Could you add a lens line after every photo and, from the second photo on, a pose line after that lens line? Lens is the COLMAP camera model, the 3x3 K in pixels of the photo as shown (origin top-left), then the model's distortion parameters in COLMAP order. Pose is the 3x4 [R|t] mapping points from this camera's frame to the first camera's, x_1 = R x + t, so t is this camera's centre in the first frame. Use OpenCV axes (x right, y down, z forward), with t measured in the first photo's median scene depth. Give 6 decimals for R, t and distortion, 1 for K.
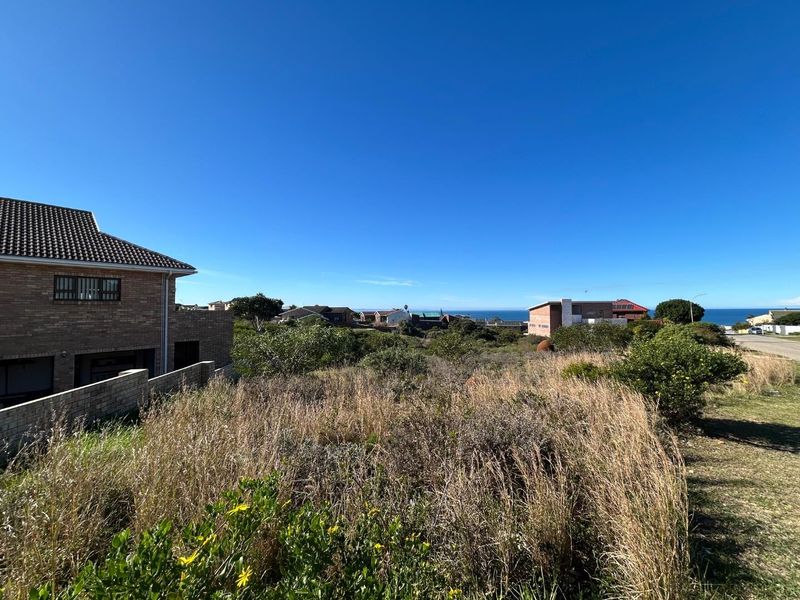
lens RADIAL K [[319.2, 0, 400.0], [0, 319.2, 300.0], [0, 0, 1]] dist [0.002020, -0.000040]
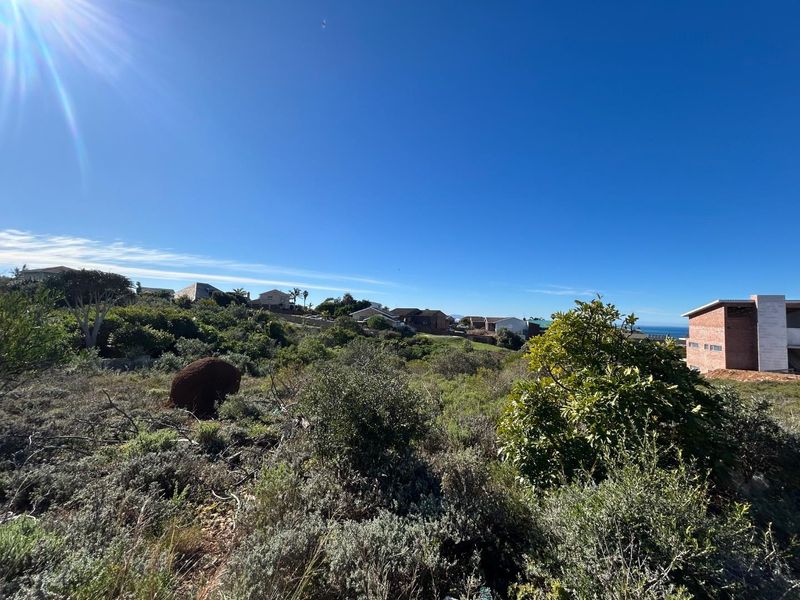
lens RADIAL K [[319.2, 0, 400.0], [0, 319.2, 300.0], [0, 0, 1]] dist [0.002020, -0.000040]
pose [[0.877301, 0.006507, -0.479896, 0.184872], [-0.020864, 0.999480, -0.024589, 0.020400], [0.479486, 0.031584, 0.876981, 0.209622]]
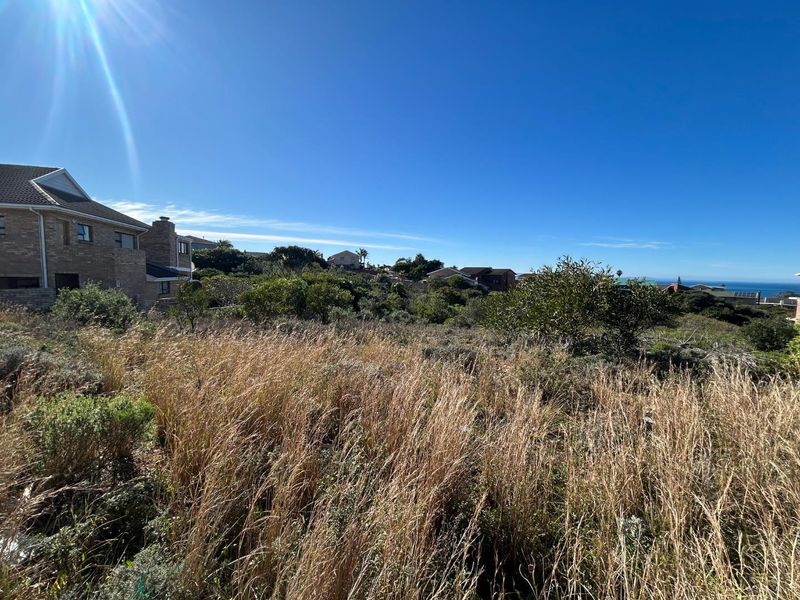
lens RADIAL K [[319.2, 0, 400.0], [0, 319.2, 300.0], [0, 0, 1]] dist [0.002020, -0.000040]
pose [[0.808205, 0.073026, -0.584356, 0.132684], [-0.008540, 0.993631, 0.112361, 0.012514], [0.588839, -0.085821, 0.803681, 0.113335]]
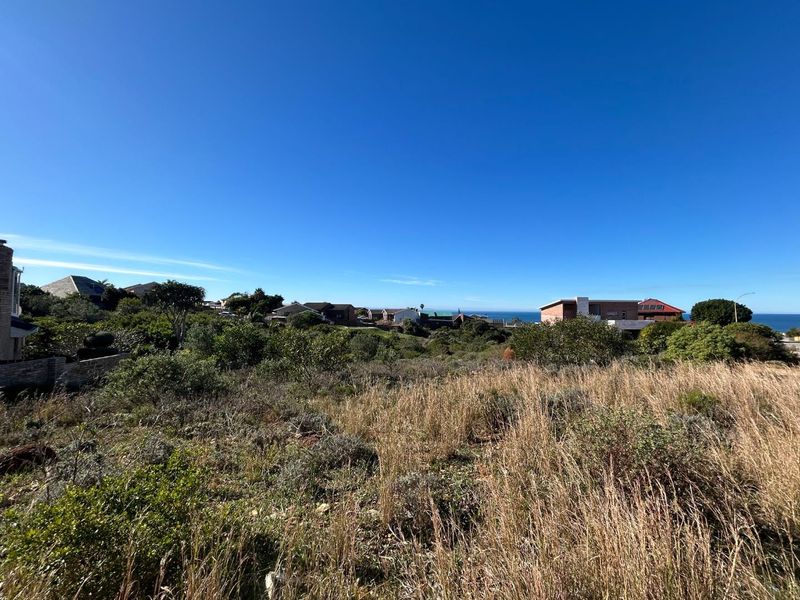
lens RADIAL K [[319.2, 0, 400.0], [0, 319.2, 300.0], [0, 0, 1]] dist [0.002020, -0.000040]
pose [[0.997205, 0.012985, -0.073571, 0.062320], [-0.012913, 0.999916, 0.001459, 0.007126], [0.073584, -0.000505, 0.997289, 0.064123]]
